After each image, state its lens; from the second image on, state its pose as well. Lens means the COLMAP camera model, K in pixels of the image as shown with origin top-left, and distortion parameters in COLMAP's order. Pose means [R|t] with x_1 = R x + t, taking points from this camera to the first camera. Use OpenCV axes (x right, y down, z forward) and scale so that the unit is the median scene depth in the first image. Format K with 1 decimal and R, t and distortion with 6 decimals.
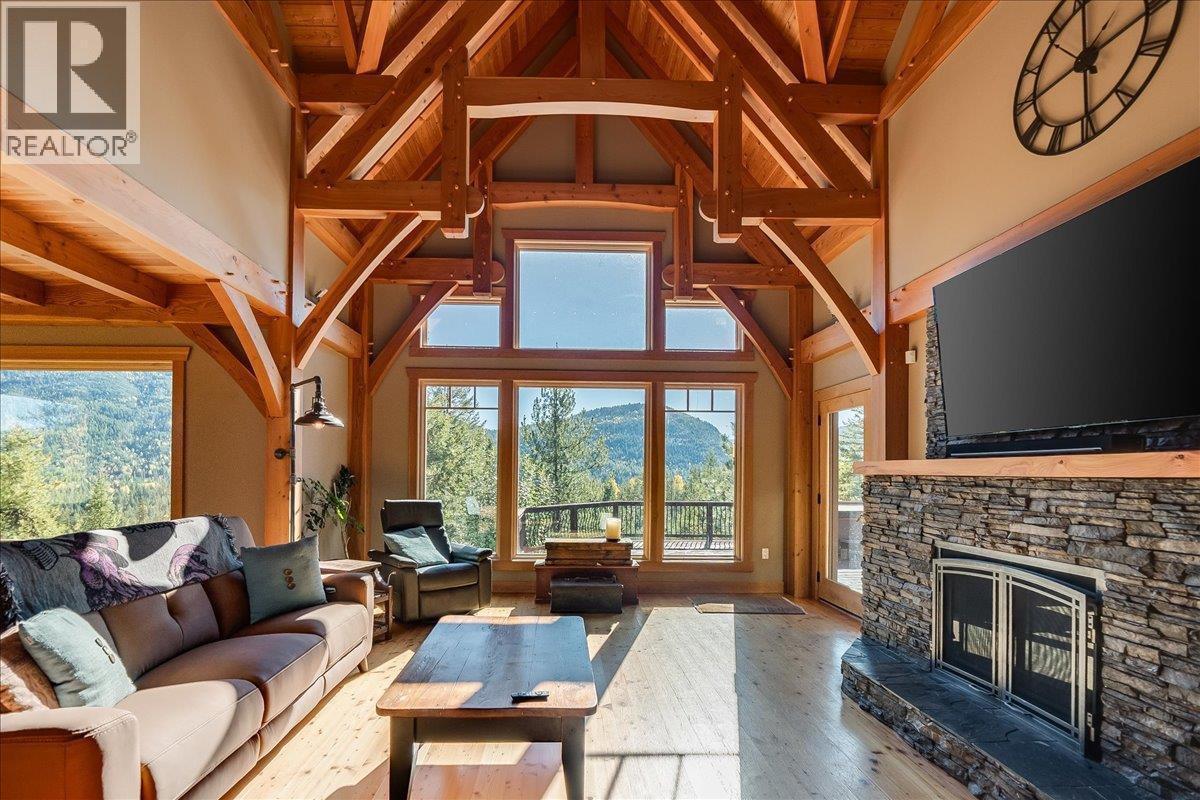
lens RADIAL K [[519.0, 0, 559.7], [0, 519.0, 474.0], [0, 0, 1]] dist [-0.014661, -0.000732]
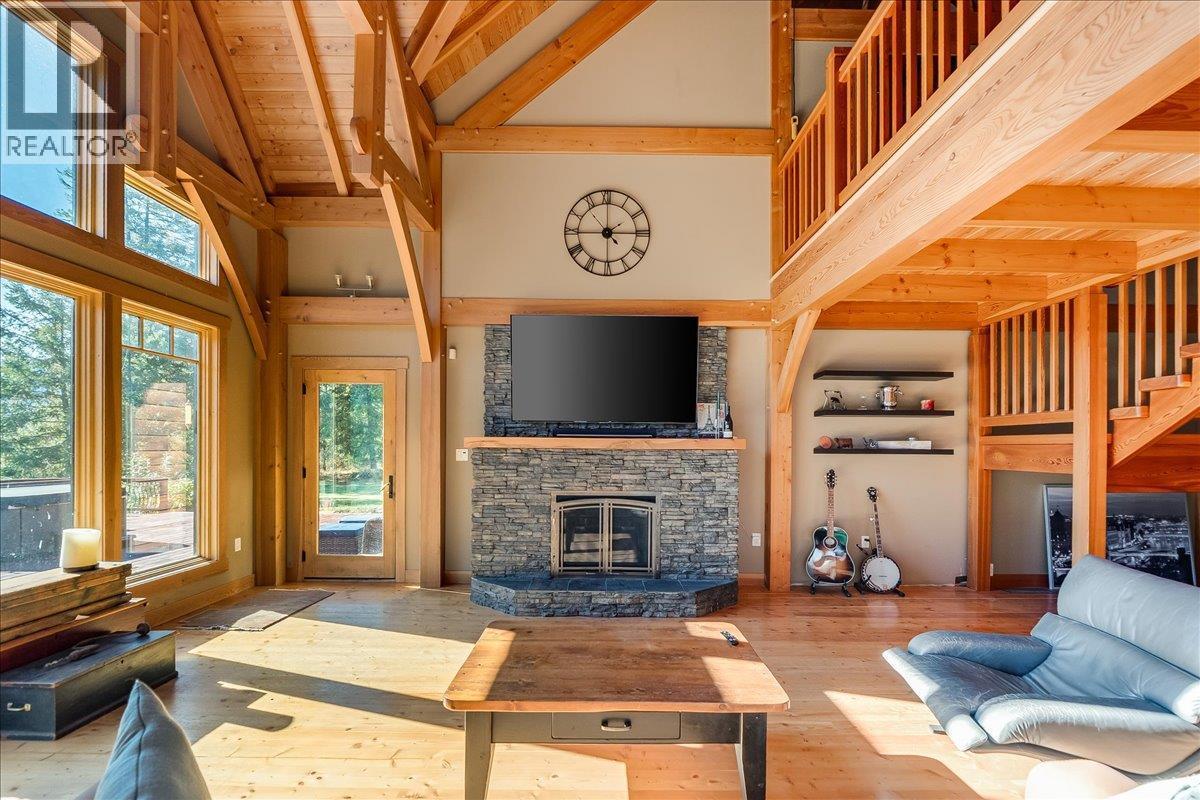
lens RADIAL K [[519.0, 0, 608.2], [0, 519.0, 453.8], [0, 0, 1]] dist [-0.014661, -0.000732]
pose [[-0.000929, -0.015691, 0.999876, -0.568987], [-0.002351, 0.999874, 0.015689, -0.003835], [-0.999997, -0.002336, -0.000965, 0.593837]]
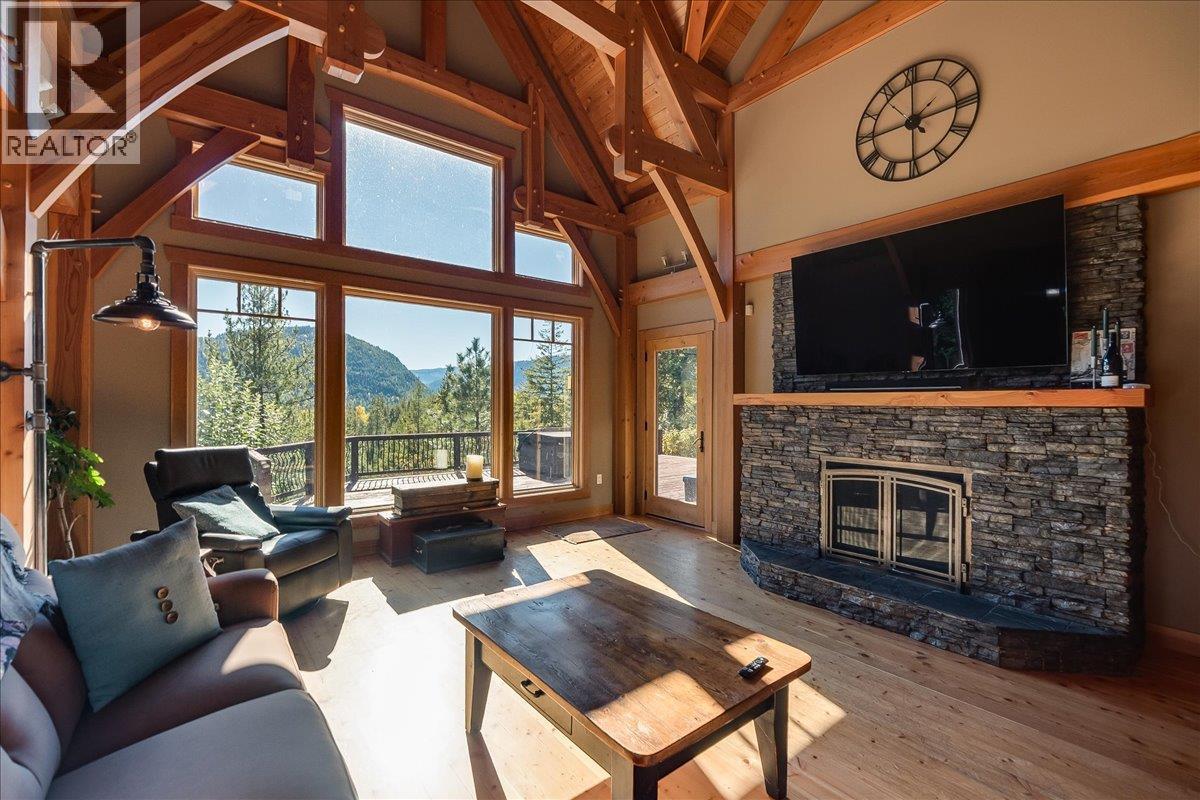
lens RADIAL K [[519.0, 0, 592.0], [0, 519.0, 405.6], [0, 0, 1]] dist [-0.014661, -0.000732]
pose [[0.796029, -0.006811, 0.605220, -0.364399], [0.005084, 0.999977, 0.004567, -0.004248], [-0.605237, -0.000558, 0.796045, 0.223767]]
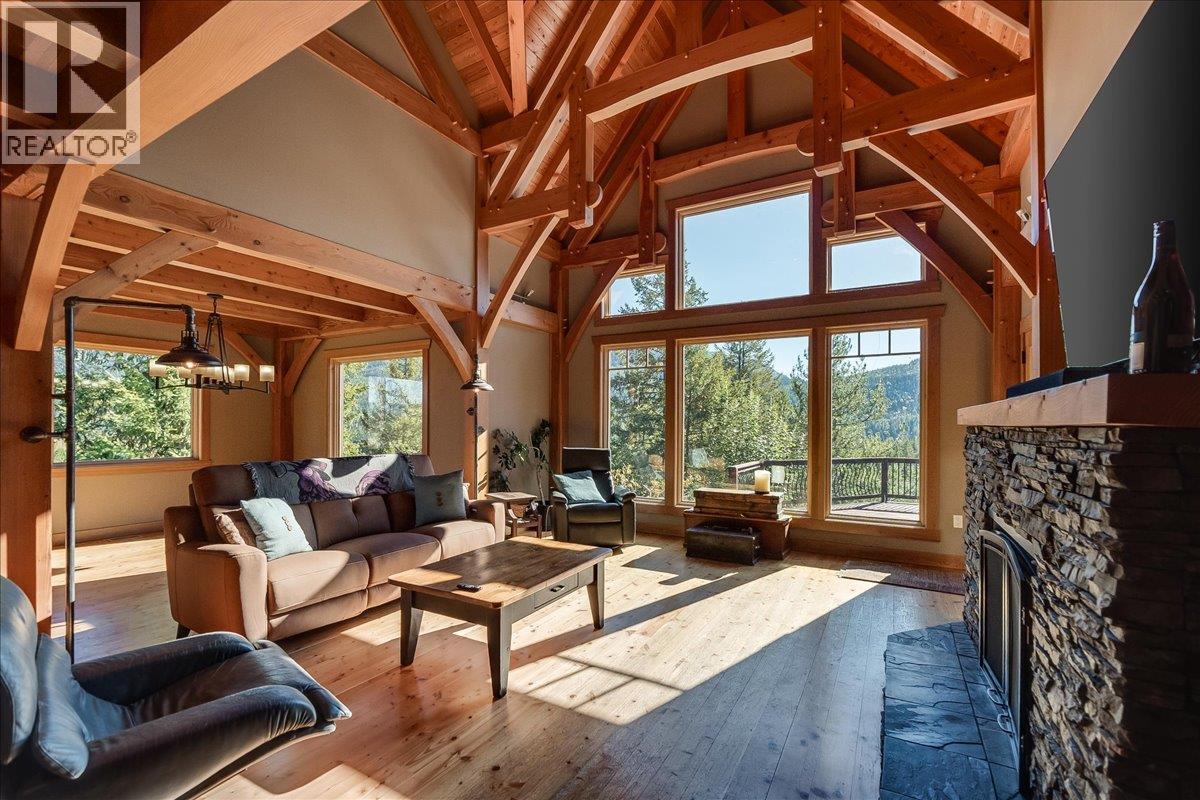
lens RADIAL K [[519.0, 0, 615.5], [0, 519.0, 426.2], [0, 0, 1]] dist [-0.014661, -0.000732]
pose [[0.859495, -0.002340, -0.511138, 0.486164], [0.000706, 0.999994, -0.003390, 0.005202], [0.511143, 0.002552, 0.859492, 0.014235]]
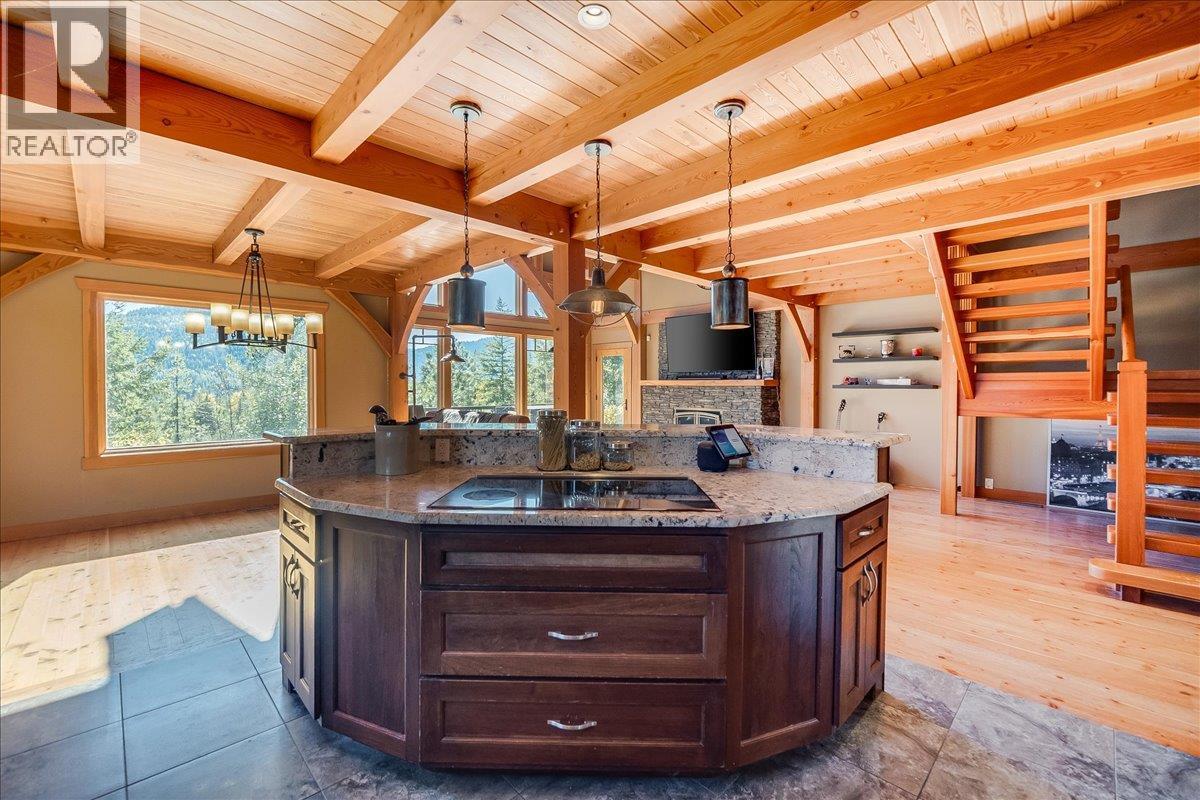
lens RADIAL K [[497.6, 0, 598.9], [0, 497.6, 394.4], [0, 0, 1]] dist [-0.011489, -0.000300]
pose [[0.712580, -0.021577, 0.701259, -1.151166], [0.008710, 0.999722, 0.021910, -0.010347], [-0.701537, -0.009505, 0.712569, -0.540706]]
